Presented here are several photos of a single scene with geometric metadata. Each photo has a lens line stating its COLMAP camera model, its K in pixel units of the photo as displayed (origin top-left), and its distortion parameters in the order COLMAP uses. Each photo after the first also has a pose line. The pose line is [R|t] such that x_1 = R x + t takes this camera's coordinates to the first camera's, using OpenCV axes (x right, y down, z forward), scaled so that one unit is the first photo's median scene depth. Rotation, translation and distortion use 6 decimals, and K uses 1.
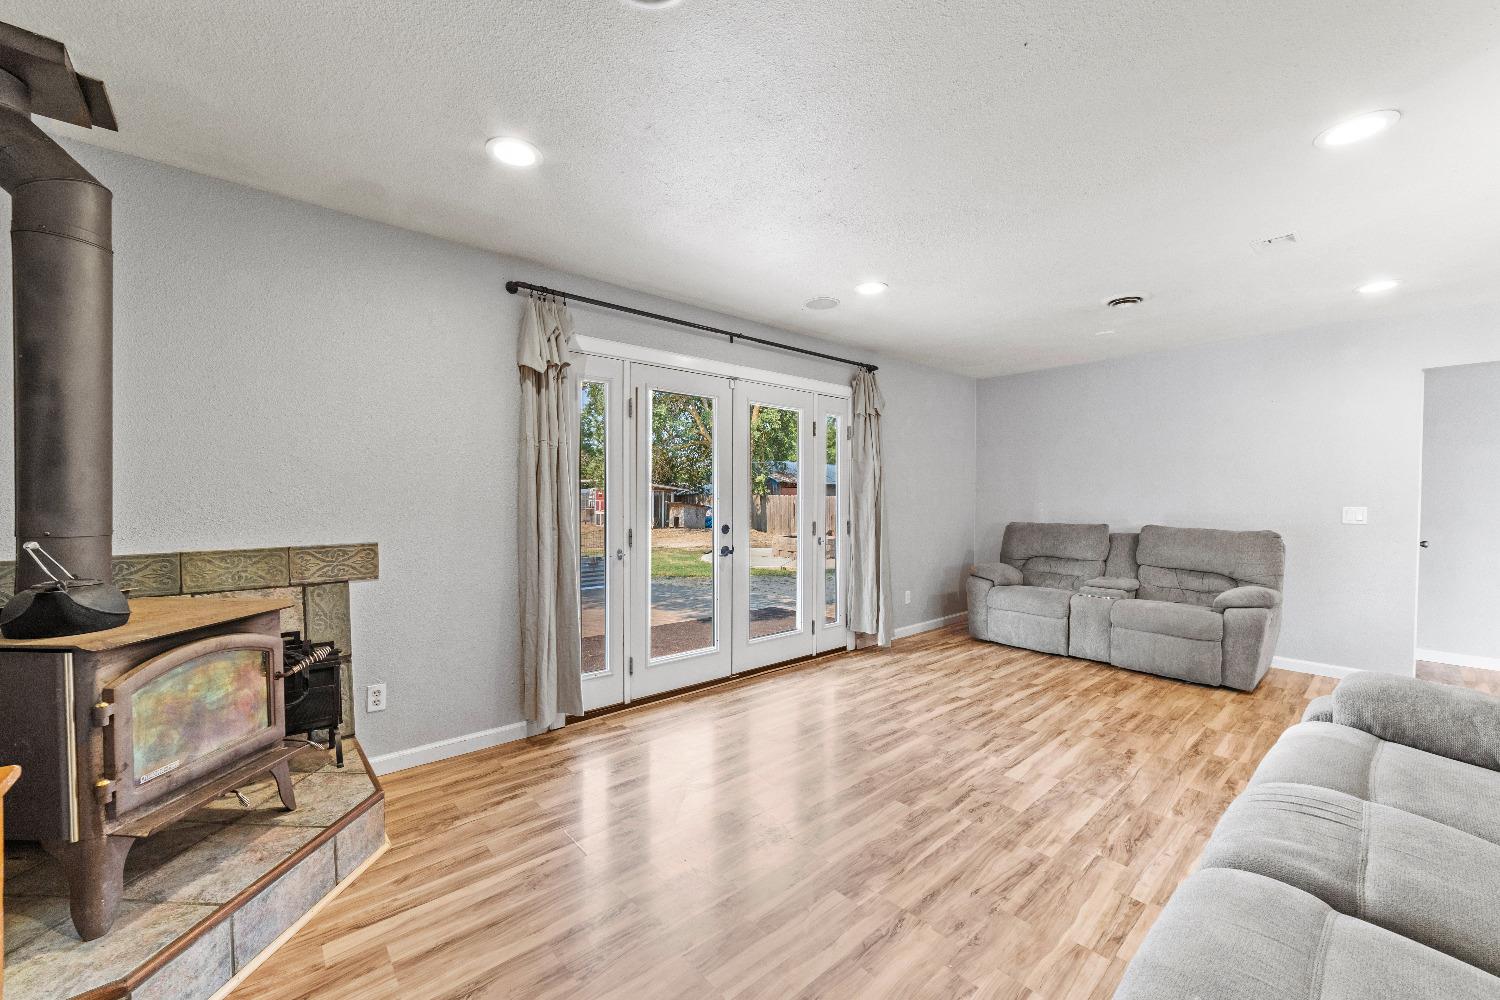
lens RADIAL K [[586.3, 0, 739.0], [0, 586.3, 505.8], [0, 0, 1]] dist [-0.014289, 0.005462]
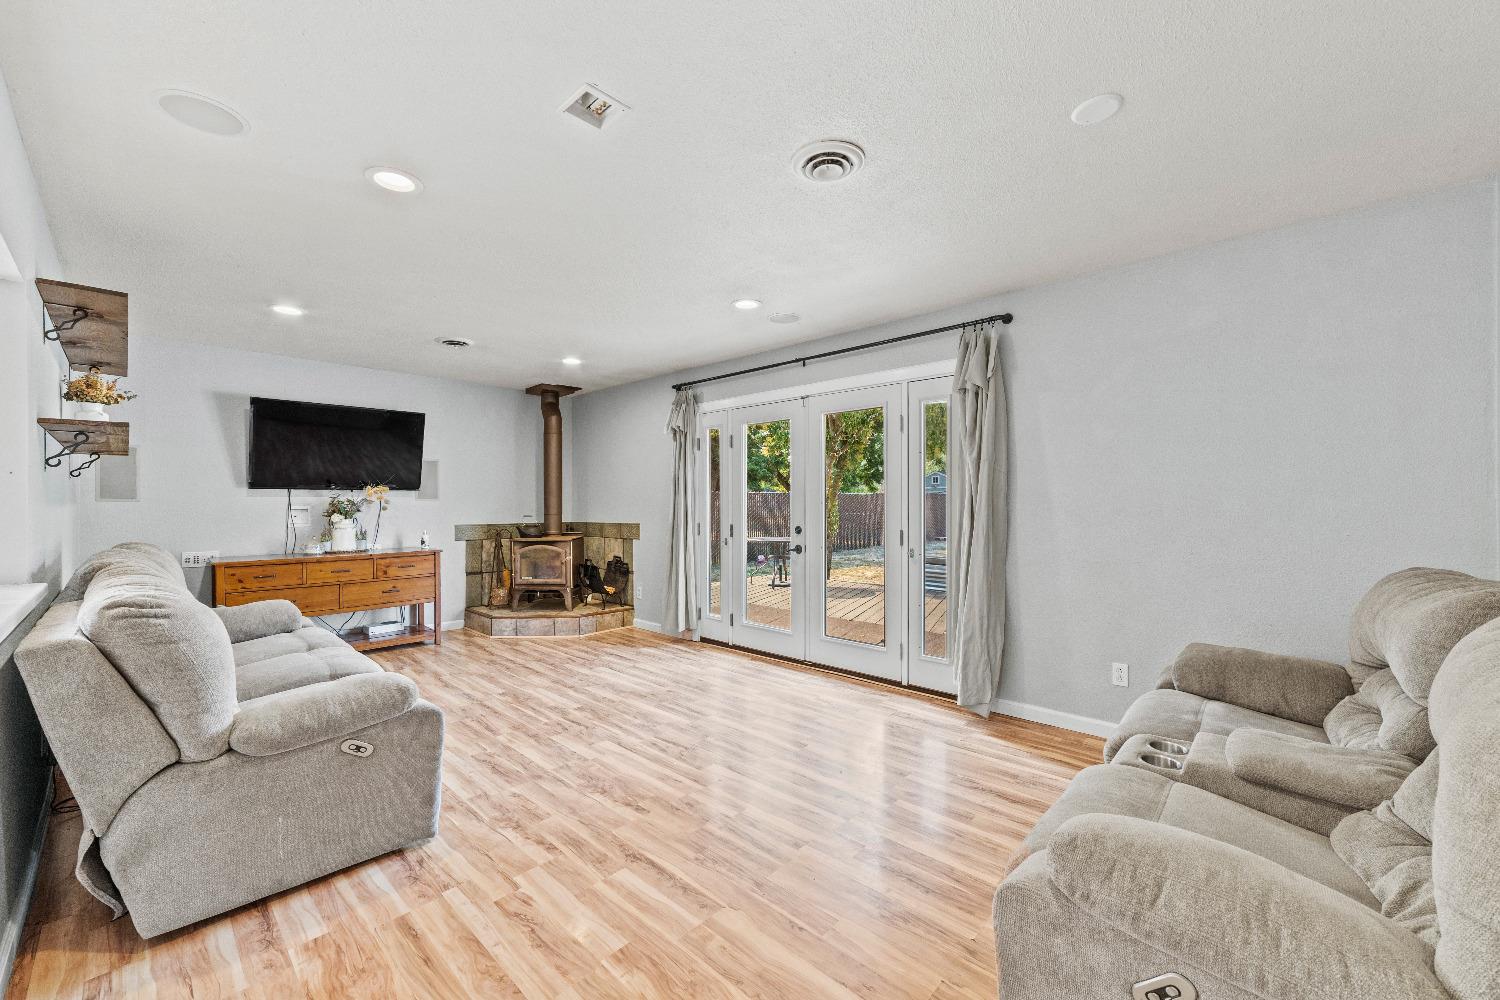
lens RADIAL K [[586.3, 0, 738.8], [0, 586.3, 502.0], [0, 0, 1]] dist [-0.014289, 0.005462]
pose [[0.094812, -0.000543, -0.995495, 1.475405], [-0.008481, 0.999963, -0.001353, -0.017376], [0.995459, 0.008571, 0.094804, 1.025569]]
